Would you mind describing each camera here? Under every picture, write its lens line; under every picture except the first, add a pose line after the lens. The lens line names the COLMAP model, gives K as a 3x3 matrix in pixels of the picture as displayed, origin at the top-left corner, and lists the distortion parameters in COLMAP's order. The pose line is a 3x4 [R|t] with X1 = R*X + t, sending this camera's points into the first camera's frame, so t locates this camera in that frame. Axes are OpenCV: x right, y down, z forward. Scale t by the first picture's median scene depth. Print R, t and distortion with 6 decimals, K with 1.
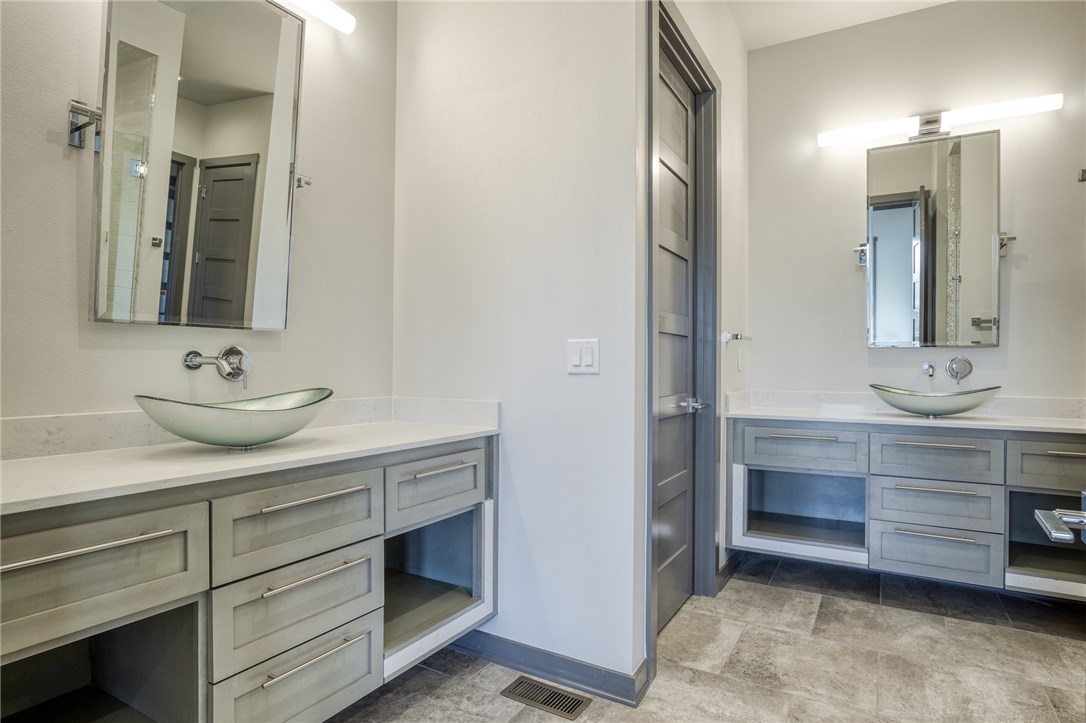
lens RADIAL K [[586.7, 0, 543.3], [0, 586.7, 361.9], [0, 0, 1]] dist [-0.006290, -0.000876]
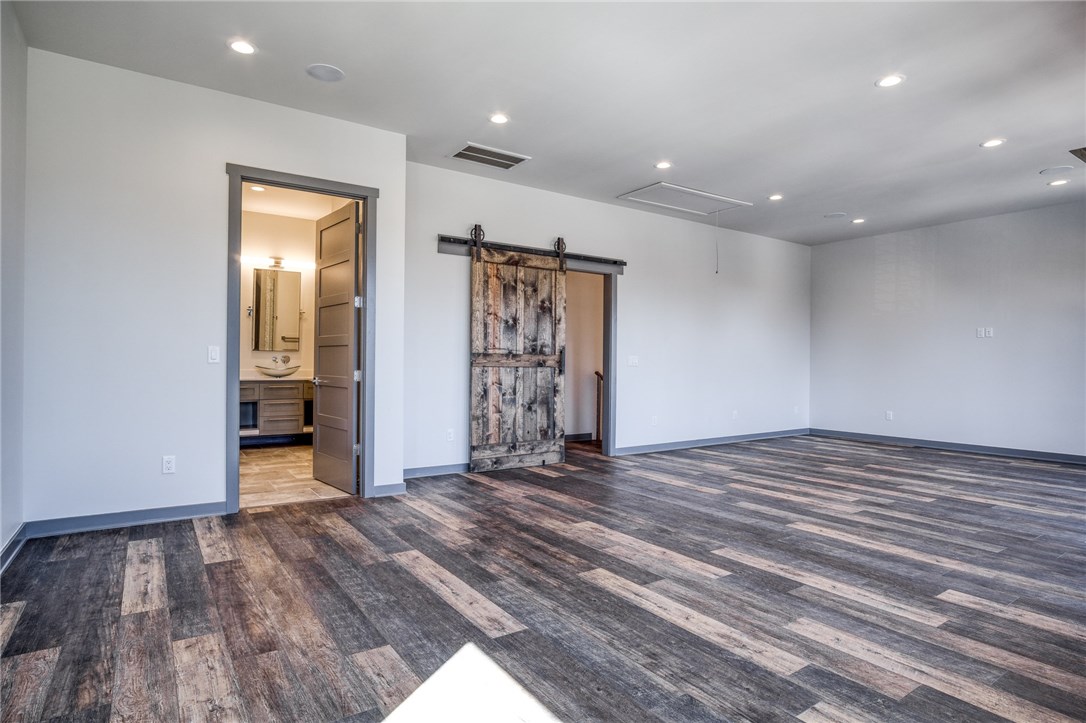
lens RADIAL K [[586.7, 0, 543.5], [0, 586.7, 363.1], [0, 0, 1]] dist [-0.006290, -0.000876]
pose [[0.441345, 0.002303, 0.897335, -1.108542], [-0.009560, 0.999952, 0.002135, 0.012050], [-0.897287, -0.009520, 0.441345, -1.162466]]
